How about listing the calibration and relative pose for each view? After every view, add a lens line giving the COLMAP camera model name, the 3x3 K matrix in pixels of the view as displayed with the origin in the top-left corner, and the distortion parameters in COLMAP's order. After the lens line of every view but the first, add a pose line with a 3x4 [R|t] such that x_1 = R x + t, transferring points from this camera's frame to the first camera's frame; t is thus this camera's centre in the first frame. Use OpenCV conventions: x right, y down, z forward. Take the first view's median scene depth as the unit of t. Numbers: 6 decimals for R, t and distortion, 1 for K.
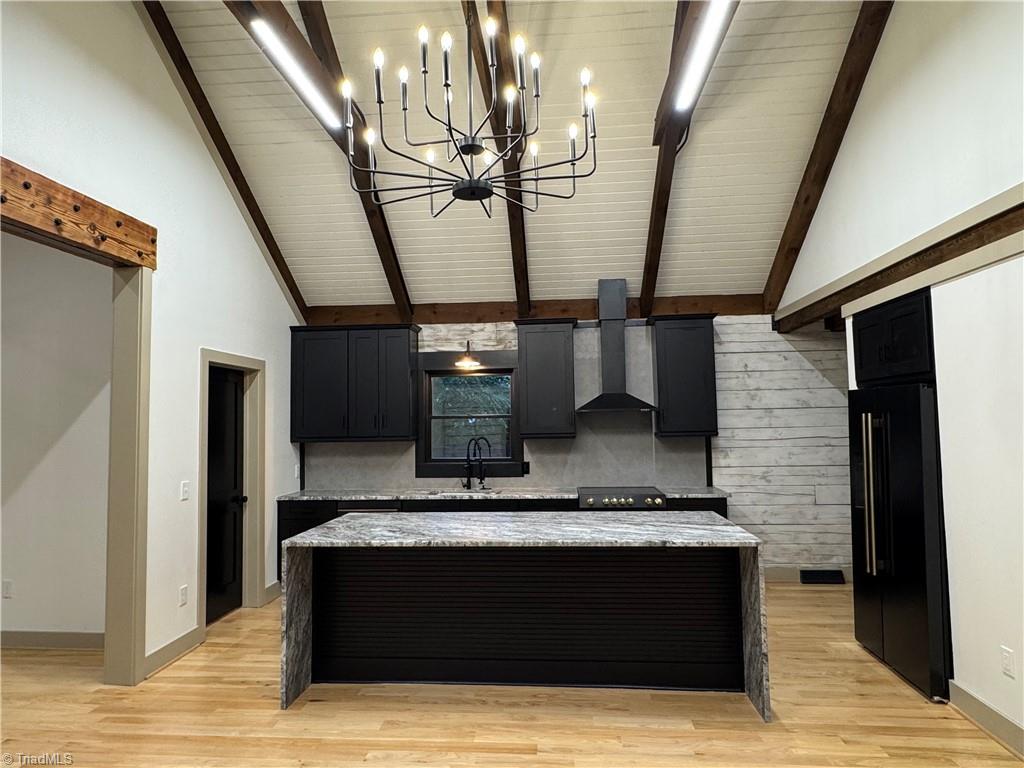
lens RADIAL K [[625.1, 0, 510.9], [0, 625.1, 392.1], [0, 0, 1]] dist [-0.004392, -0.001756]
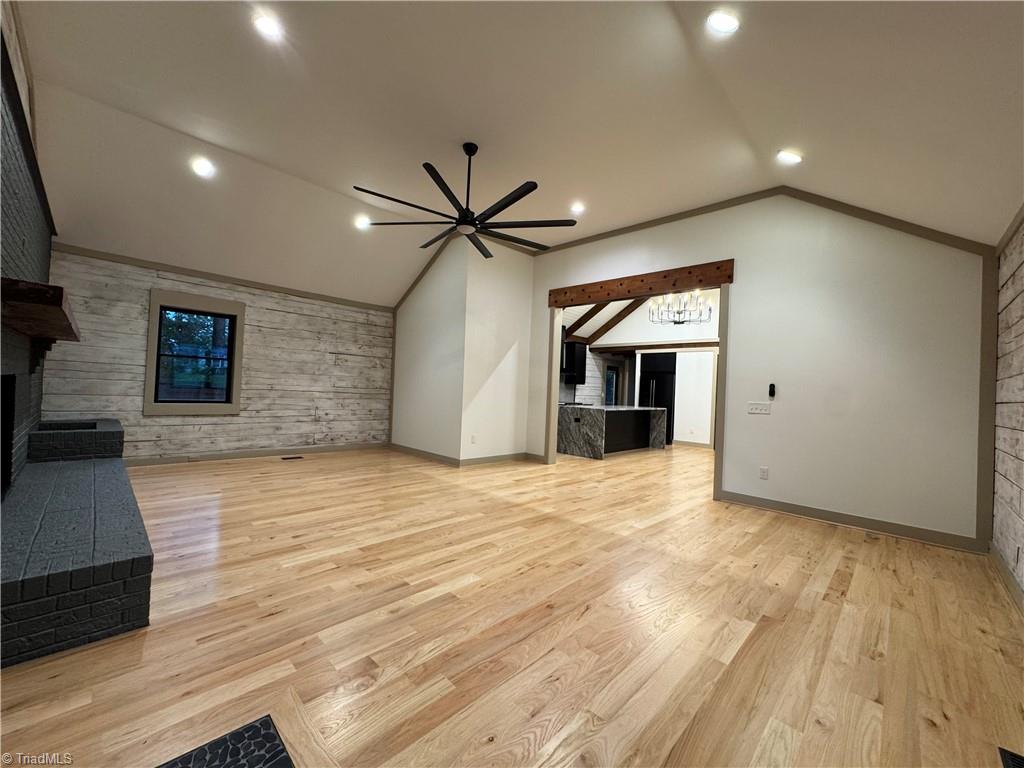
lens RADIAL K [[407.7, 0, 510.2], [0, 407.7, 384.3], [0, 0, 1]] dist [-0.000980, -0.000949]
pose [[0.636223, 0.050255, 0.769866, -1.909846], [-0.089294, 0.995967, 0.008779, 0.113525], [-0.766320, -0.074330, 0.638145, 0.032221]]
